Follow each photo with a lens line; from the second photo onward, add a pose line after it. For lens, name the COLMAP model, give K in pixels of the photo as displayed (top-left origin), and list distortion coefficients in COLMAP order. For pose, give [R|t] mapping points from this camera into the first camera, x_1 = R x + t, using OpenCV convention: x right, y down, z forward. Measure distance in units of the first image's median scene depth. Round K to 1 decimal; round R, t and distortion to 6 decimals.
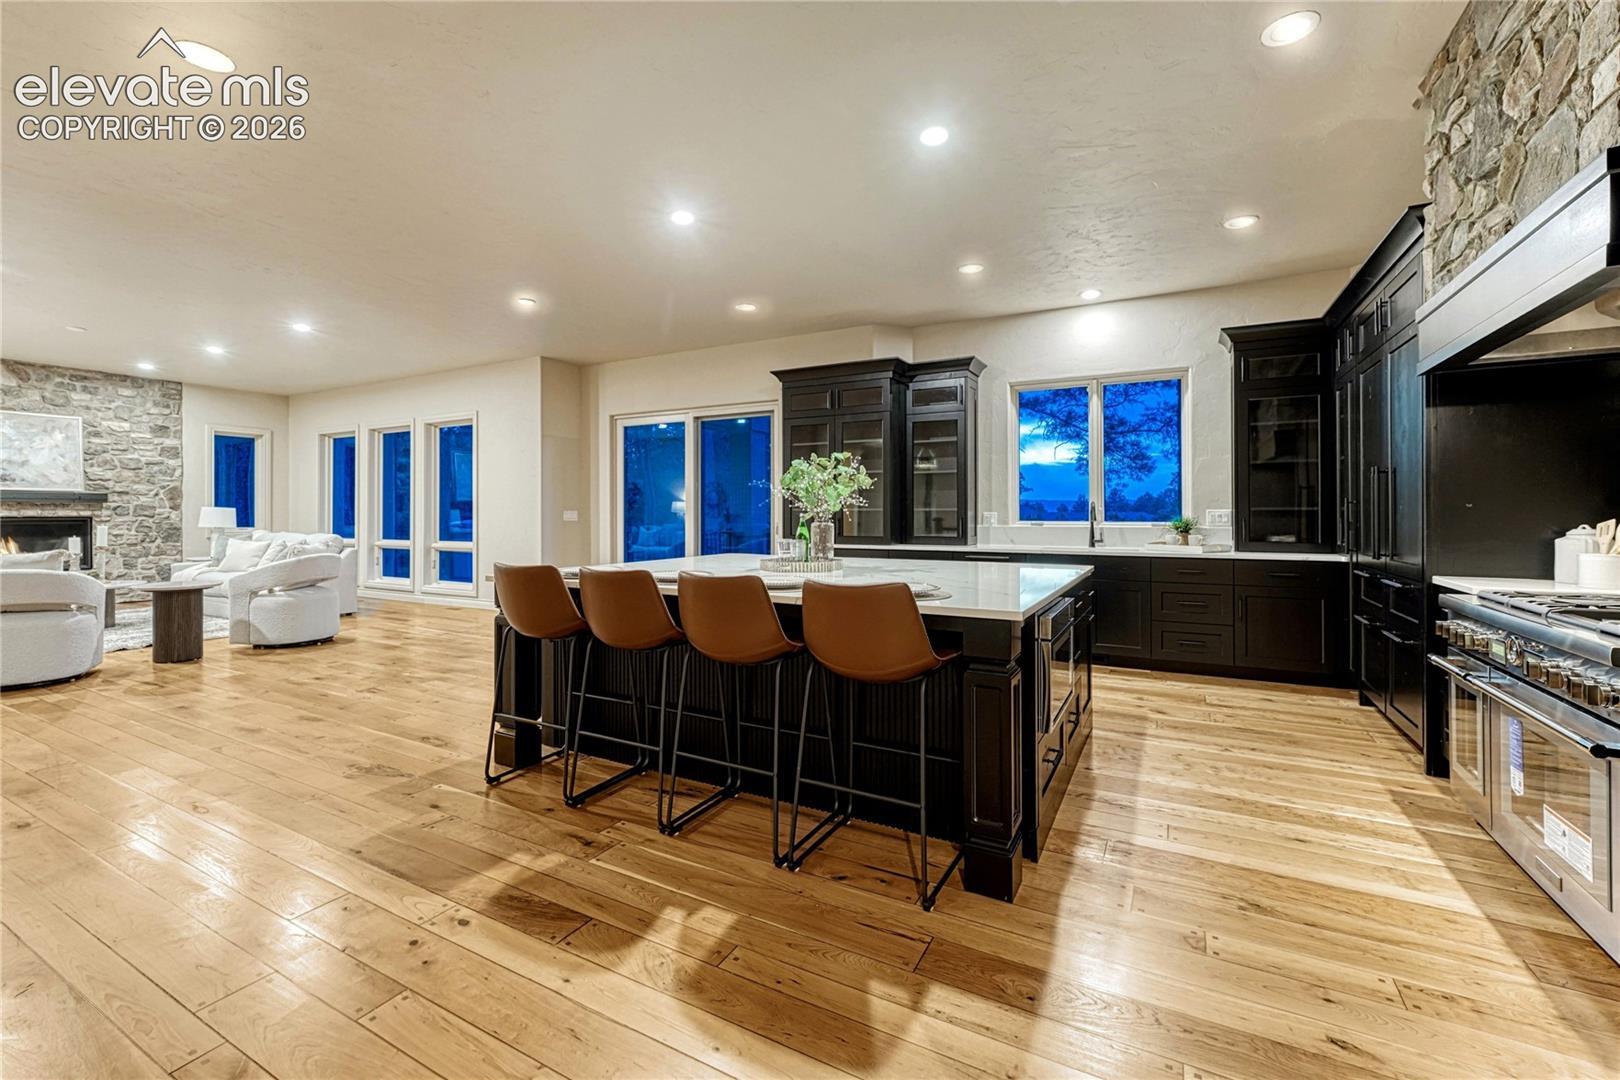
lens RADIAL K [[697.4, 0, 810.4], [0, 697.4, 509.8], [0, 0, 1]] dist [-0.009162, 0.003755]
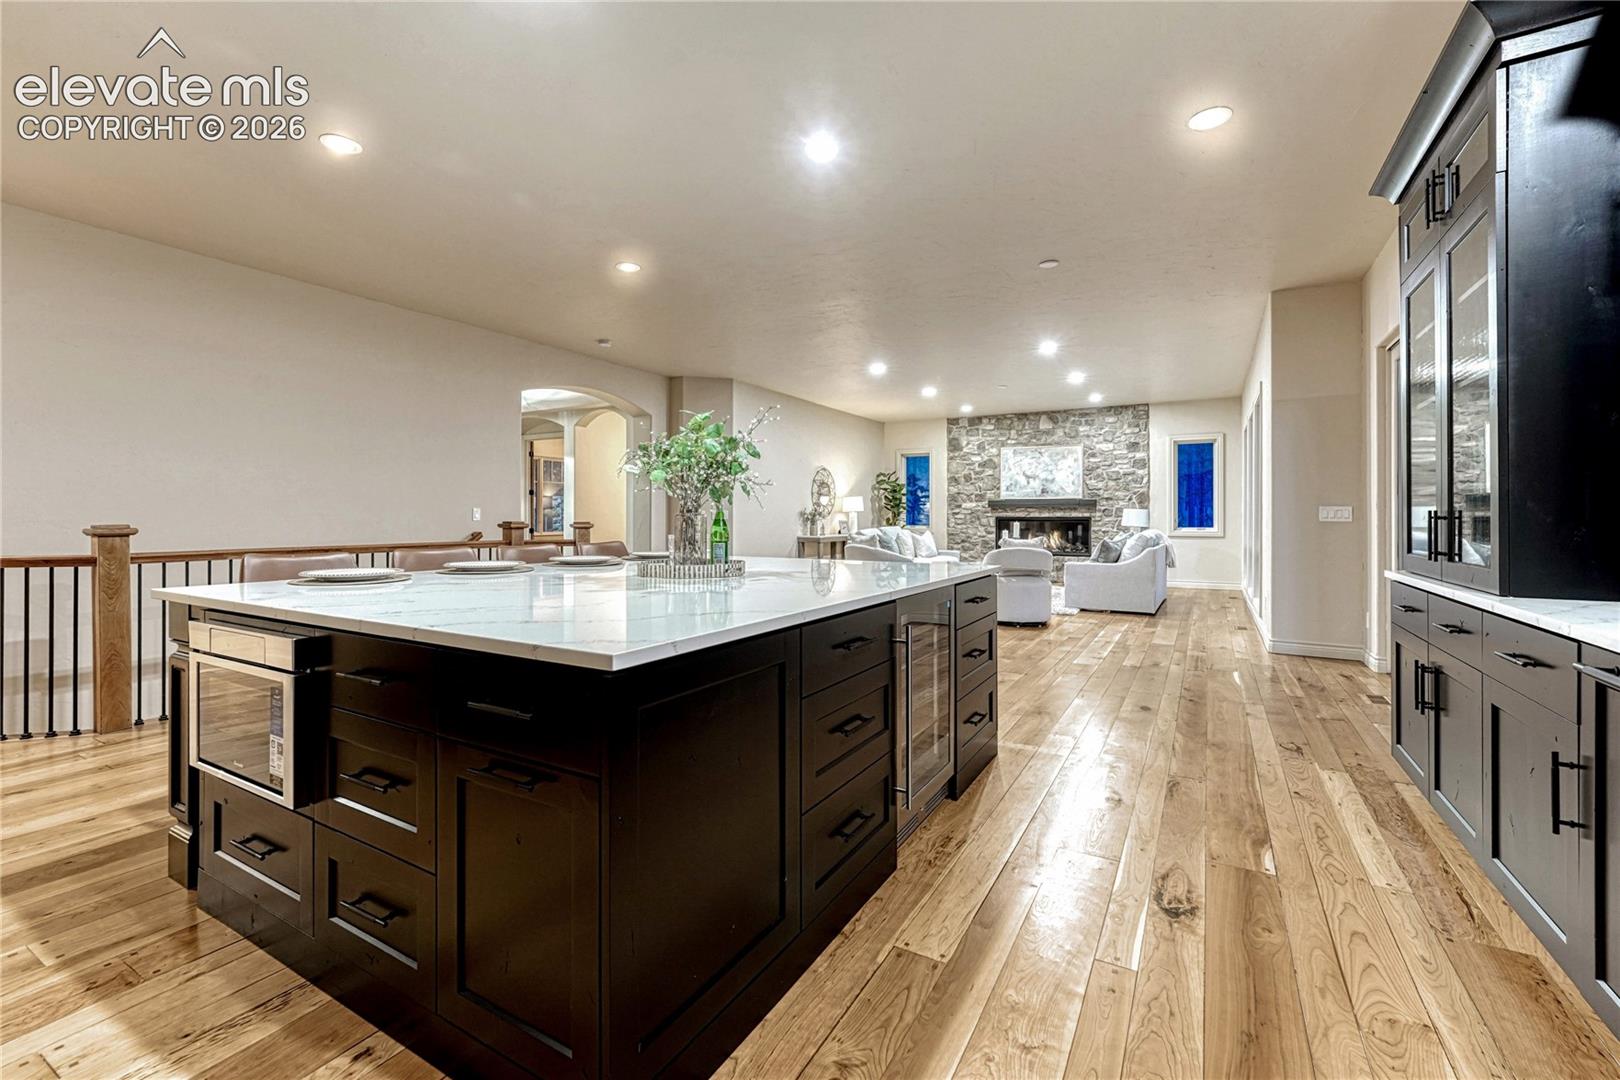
lens RADIAL K [[697.4, 0, 807.1], [0, 697.4, 522.7], [0, 0, 1]] dist [-0.009162, 0.003755]
pose [[-0.033296, 0.006515, -0.999424, 0.316385], [0.007682, 0.999951, 0.006263, 0.007680], [0.999416, -0.007469, -0.033344, 0.490432]]
